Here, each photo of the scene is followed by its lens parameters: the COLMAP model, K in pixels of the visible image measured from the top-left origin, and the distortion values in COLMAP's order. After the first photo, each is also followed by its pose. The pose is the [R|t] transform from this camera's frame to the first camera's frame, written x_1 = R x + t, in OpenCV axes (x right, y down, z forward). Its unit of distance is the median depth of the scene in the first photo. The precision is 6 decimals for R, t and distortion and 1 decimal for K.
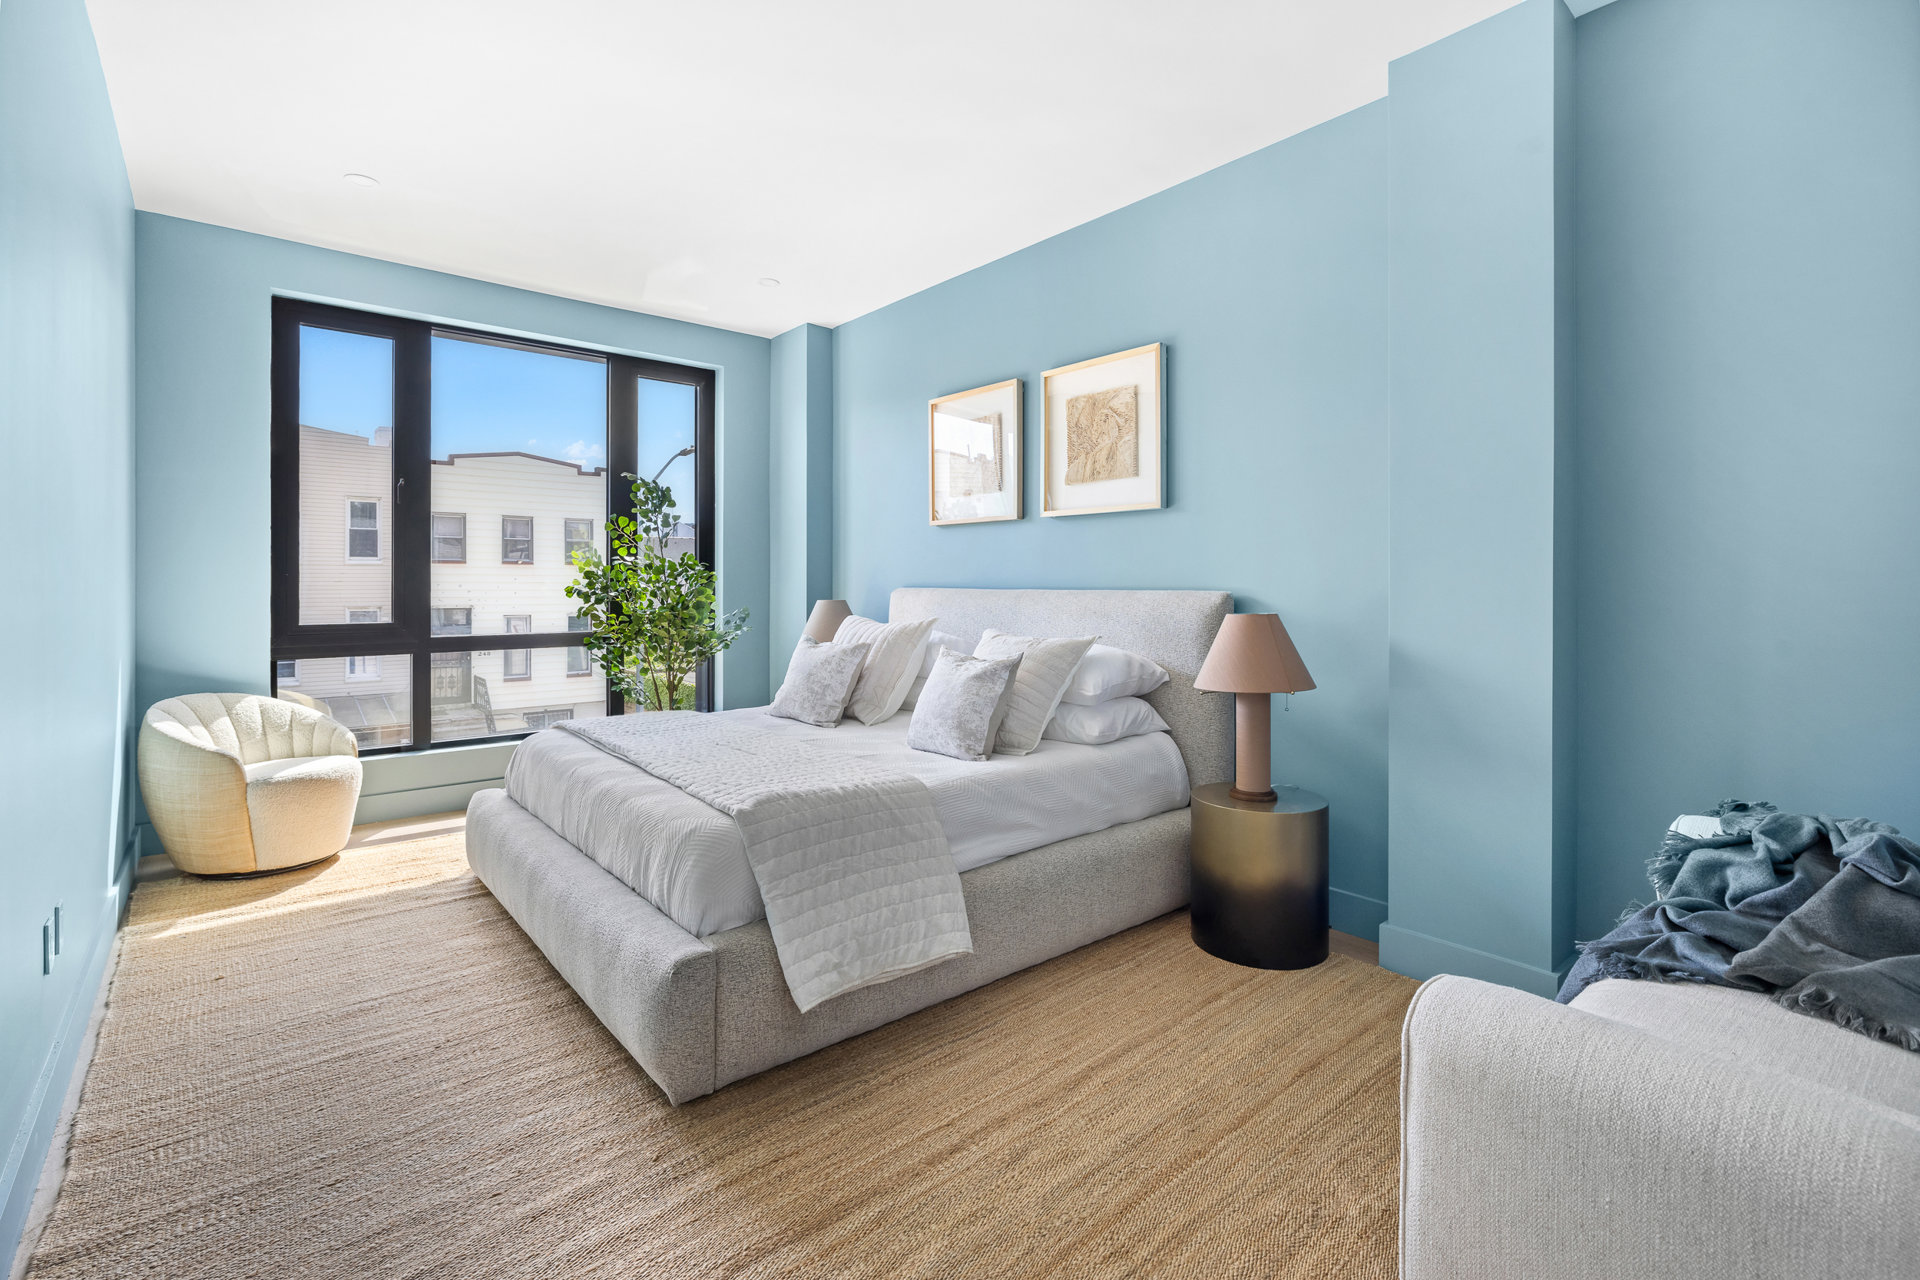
lens RADIAL K [[890.9, 0, 958.6], [0, 890.9, 584.0], [0, 0, 1]] dist [-0.001957, -0.000344]
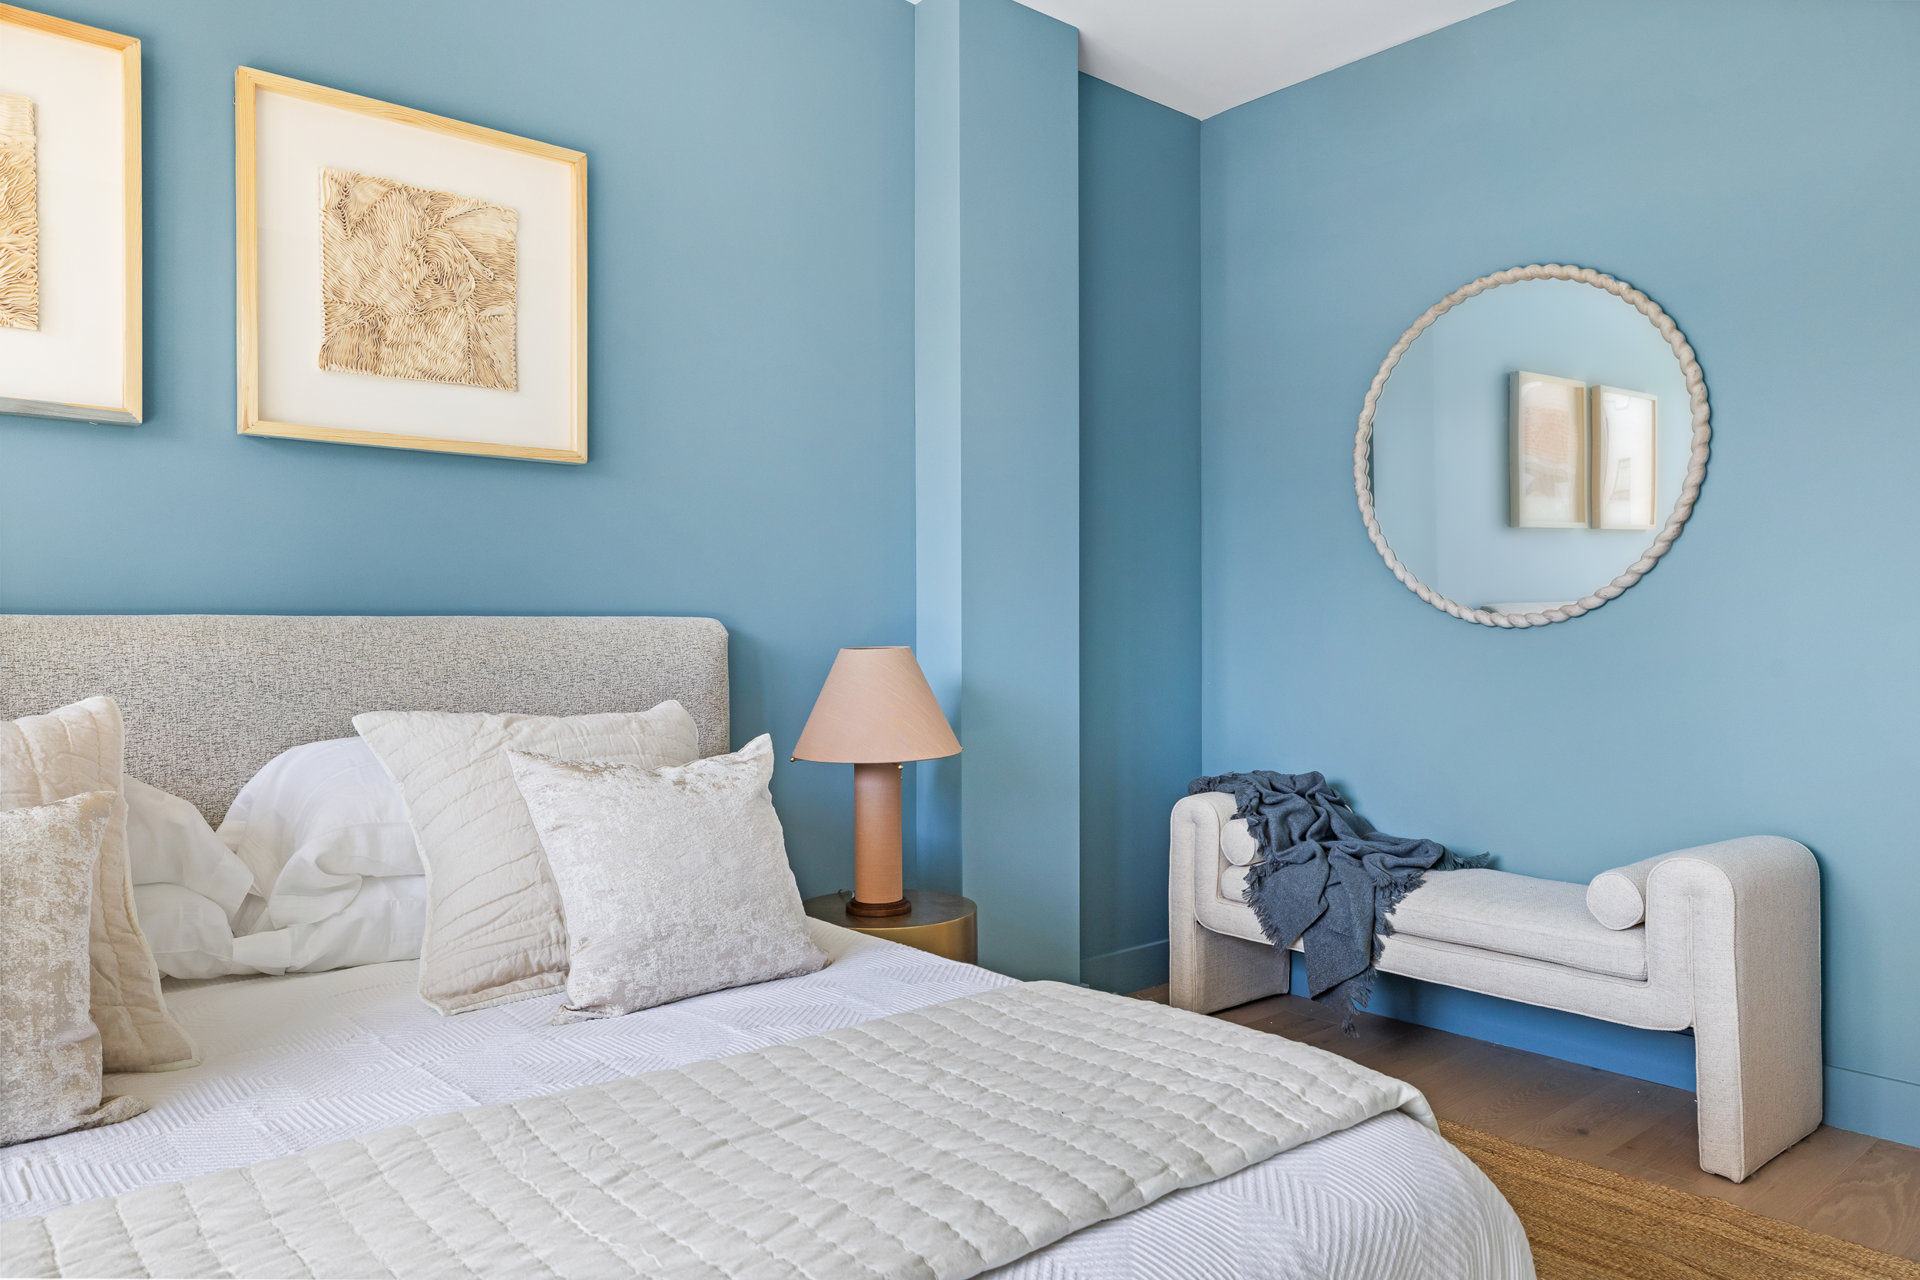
lens RADIAL K [[1308.7, 0, 960.0], [0, 1308.7, 640.0], [0, 0, 1]] dist [0.001175, 0.000567]
pose [[-0.042110, -0.002421, 0.999110, -0.541279], [0.003976, 0.999989, 0.002591, 0.019376], [-0.999105, 0.004082, -0.042099, 0.761263]]
